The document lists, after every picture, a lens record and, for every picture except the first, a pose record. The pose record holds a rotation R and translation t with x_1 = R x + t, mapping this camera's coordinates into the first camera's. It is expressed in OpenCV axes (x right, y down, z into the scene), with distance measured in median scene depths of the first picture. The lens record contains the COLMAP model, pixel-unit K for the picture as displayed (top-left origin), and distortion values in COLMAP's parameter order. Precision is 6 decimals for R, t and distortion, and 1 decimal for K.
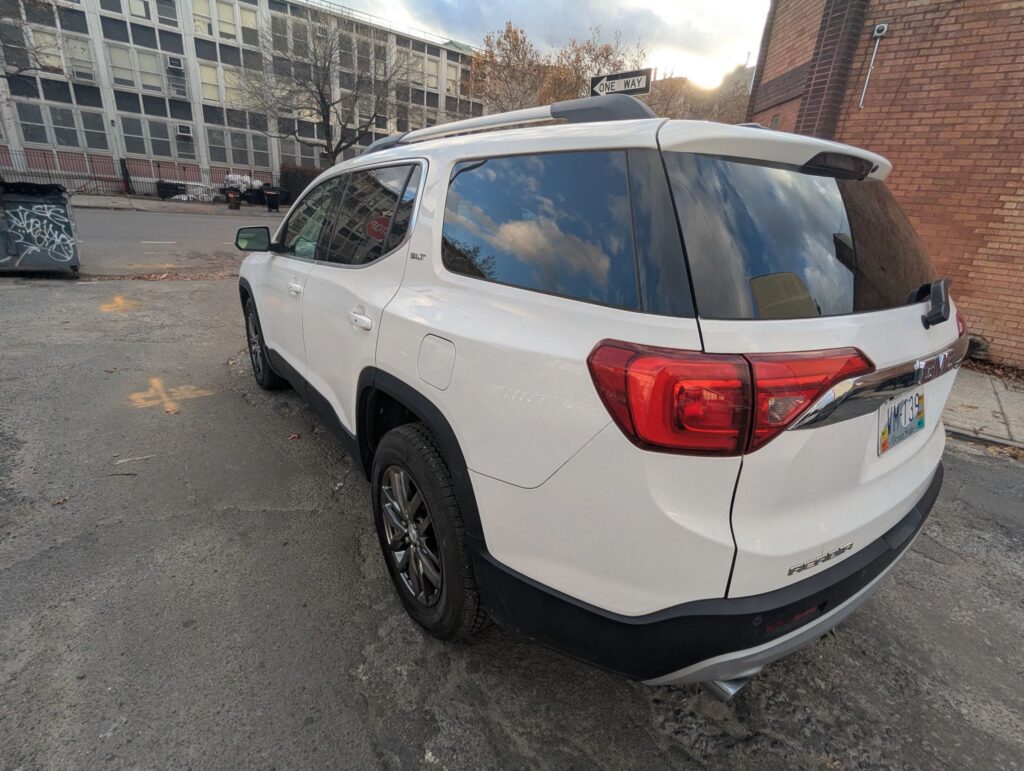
lens RADIAL K [[484.7, 0, 512.0], [0, 484.7, 385.5], [0, 0, 1]] dist [-0.000849, 0.000023]
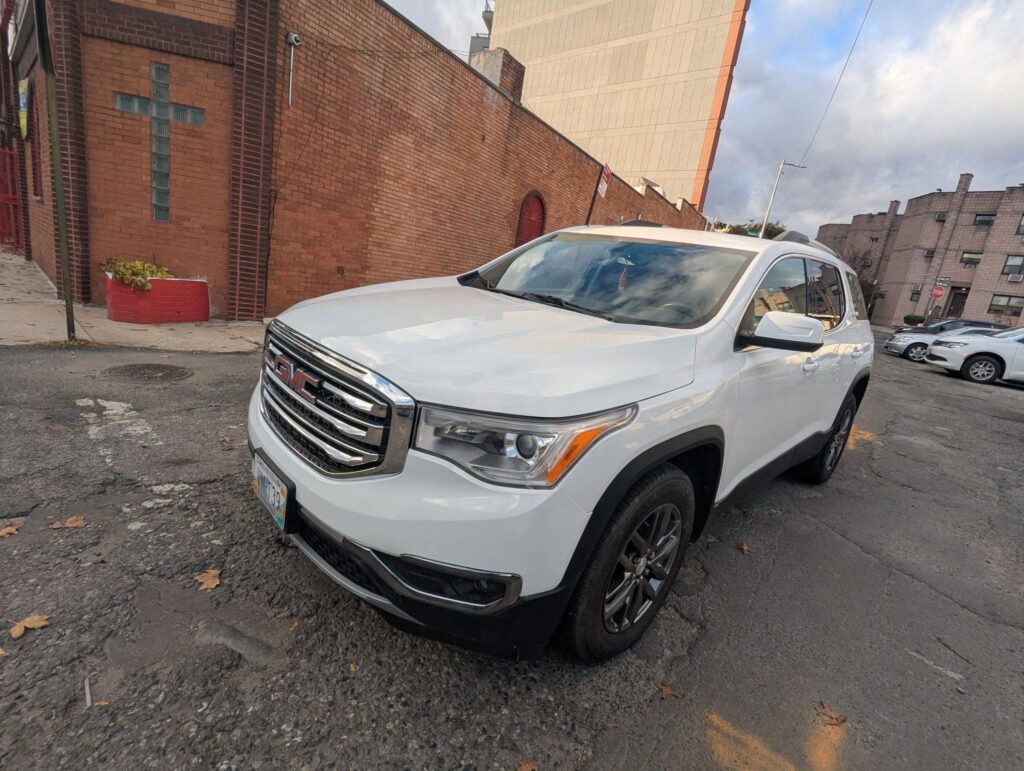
lens RADIAL K [[484.7, 0, 512.0], [0, 484.7, 385.5], [0, 0, 1]] dist [-0.000849, 0.000023]
pose [[-0.137111, -0.320955, 0.937117, -0.630121], [0.188871, 0.920225, 0.342803, -0.300176], [-0.972383, 0.223997, -0.065554, 0.796048]]
